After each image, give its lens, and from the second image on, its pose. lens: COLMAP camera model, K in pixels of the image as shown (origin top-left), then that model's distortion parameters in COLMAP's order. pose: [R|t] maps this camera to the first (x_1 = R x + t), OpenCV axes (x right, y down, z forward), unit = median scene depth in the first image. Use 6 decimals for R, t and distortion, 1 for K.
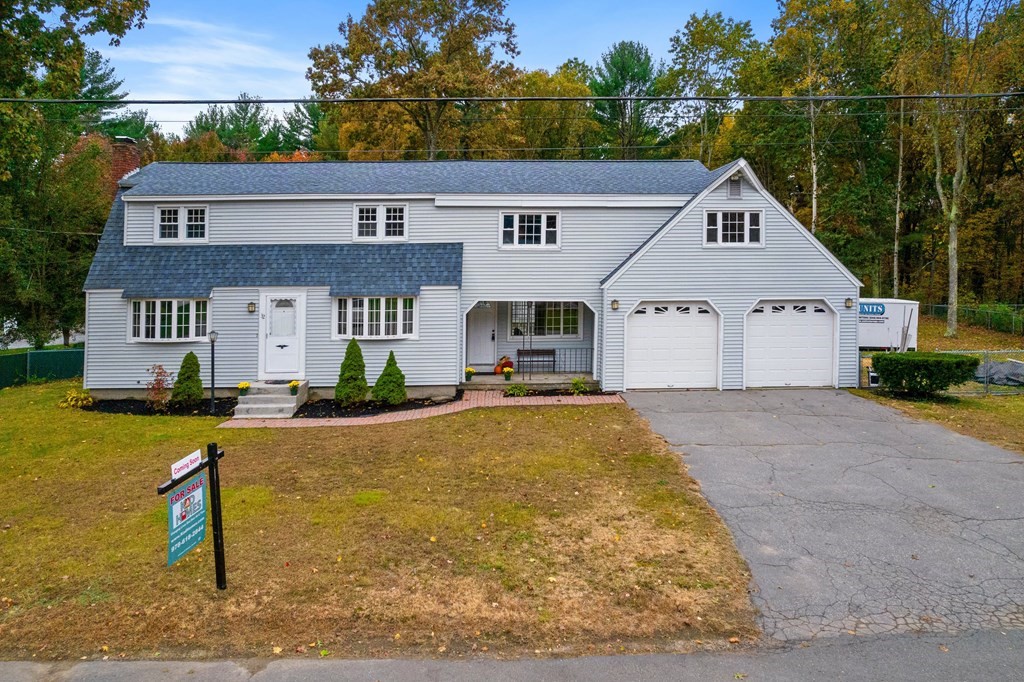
lens RADIAL K [[668.5, 0, 527.0], [0, 668.5, 341.4], [0, 0, 1]] dist [-0.041887, 0.001942]
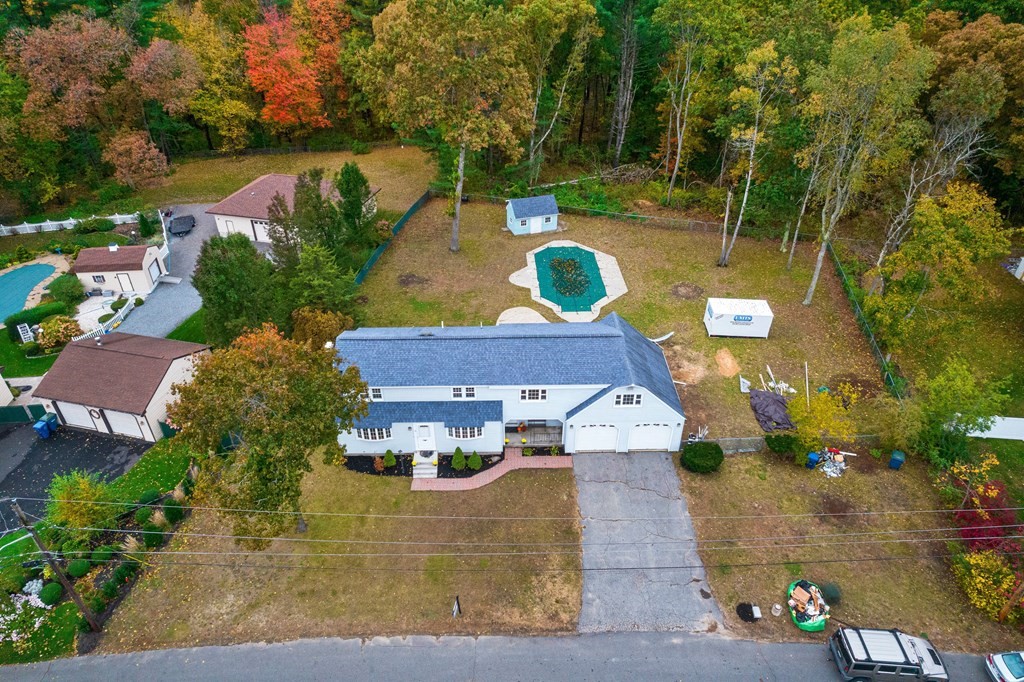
lens RADIAL K [[651.6, 0, 515.8], [0, 651.6, 341.7], [0, 0, 1]] dist [-0.035970, 0.004808]
pose [[0.999465, 0.003564, -0.032518, 0.022746], [0.015297, 0.827754, 0.560882, -1.560641], [0.028916, -0.561079, 0.827257, -0.699197]]
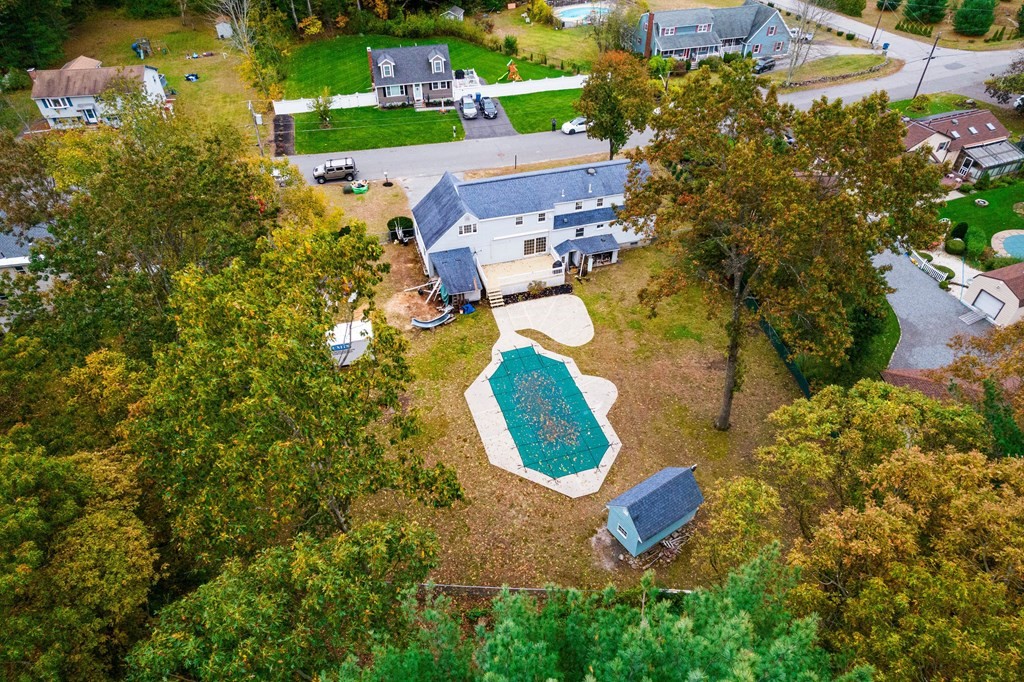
lens RADIAL K [[651.6, 0, 515.8], [0, 651.6, 341.7], [0, 0, 1]] dist [-0.035970, 0.004808]
pose [[-0.970210, 0.148193, -0.191652, 0.760296], [-0.015706, 0.750948, 0.660175, -1.809532], [0.241754, 0.643518, -0.726250, 4.056305]]
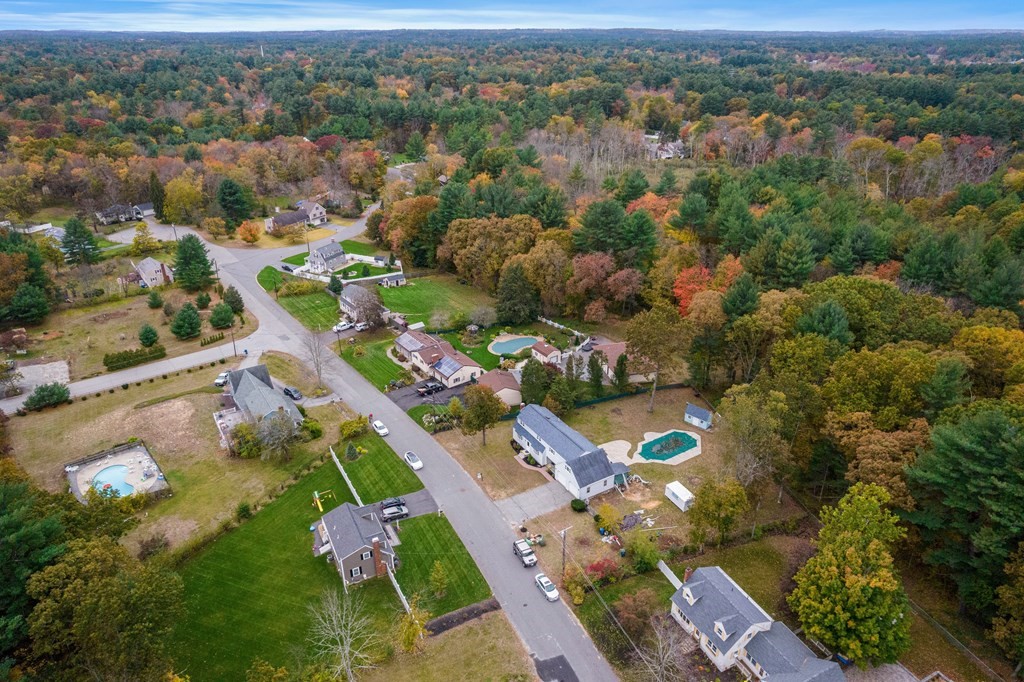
lens RADIAL K [[651.6, 0, 515.8], [0, 651.6, 341.7], [0, 0, 1]] dist [-0.035970, 0.004808]
pose [[0.471919, 0.370160, -0.800171, 4.539883], [0.000416, 0.907498, 0.420055, -3.810438], [0.881642, -0.198565, 0.428112, -1.789096]]
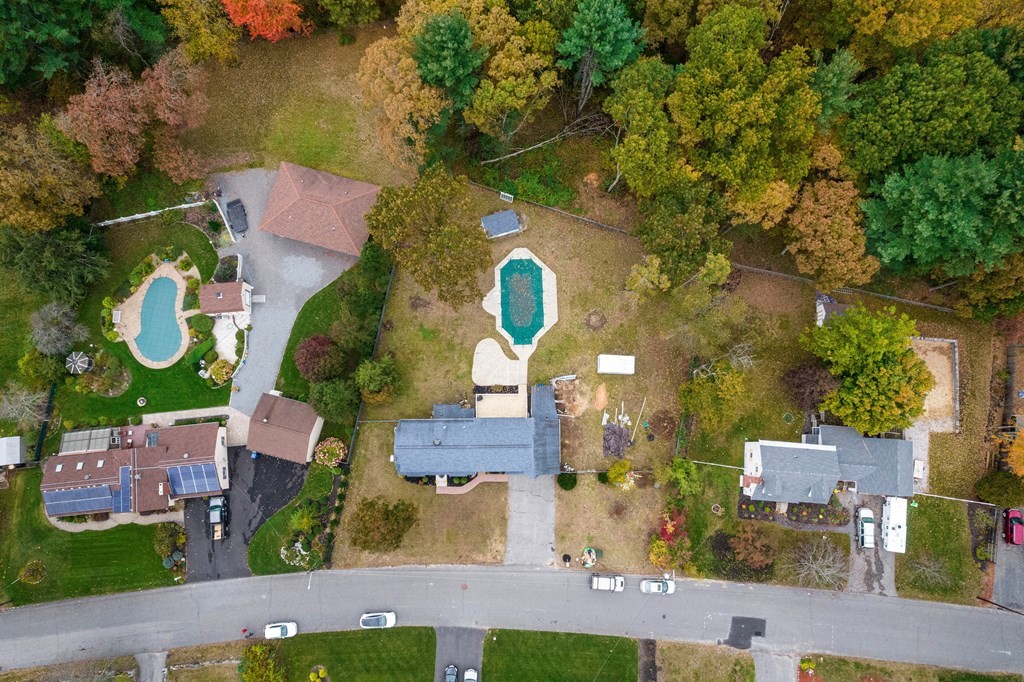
lens RADIAL K [[651.6, 0, 515.8], [0, 651.6, 341.7], [0, 0, 1]] dist [-0.035970, 0.004808]
pose [[0.998748, 0.039988, -0.030062, 0.313771], [0.023252, 0.161022, 0.986677, -5.026051], [0.044296, -0.986140, 0.159891, 1.199229]]
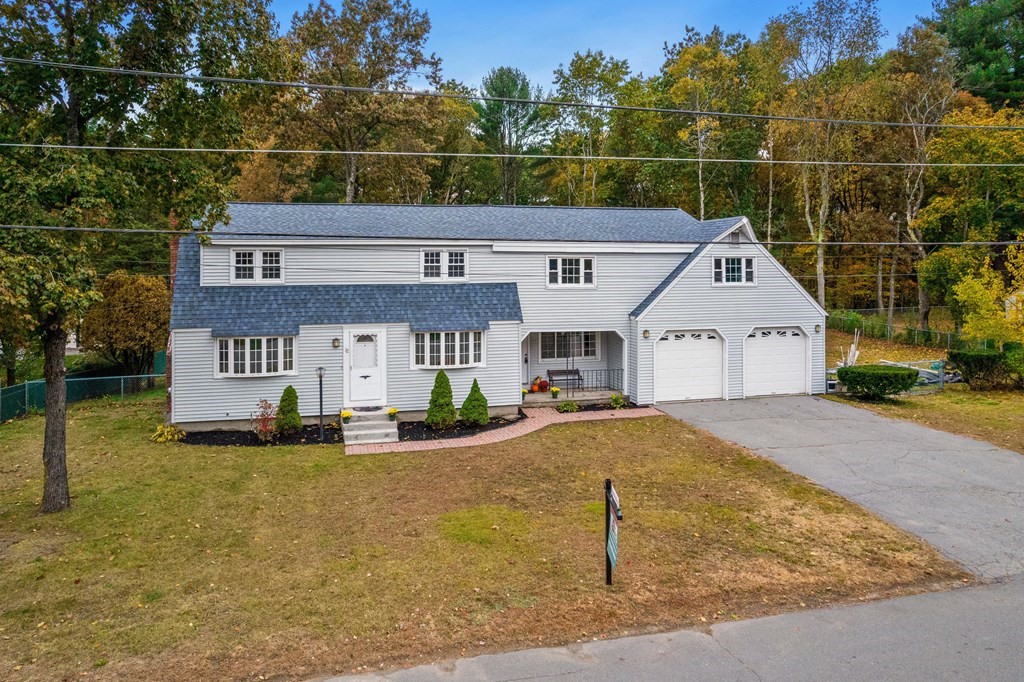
lens RADIAL K [[657.1, 0, 441.9], [0, 657.1, 338.8], [0, 0, 1]] dist [-0.034564, 0.002451]
pose [[0.984151, -0.025391, 0.175506, -0.434753], [0.023815, 0.999655, 0.011081, -0.065932], [-0.175727, -0.006726, 0.984416, -0.112810]]
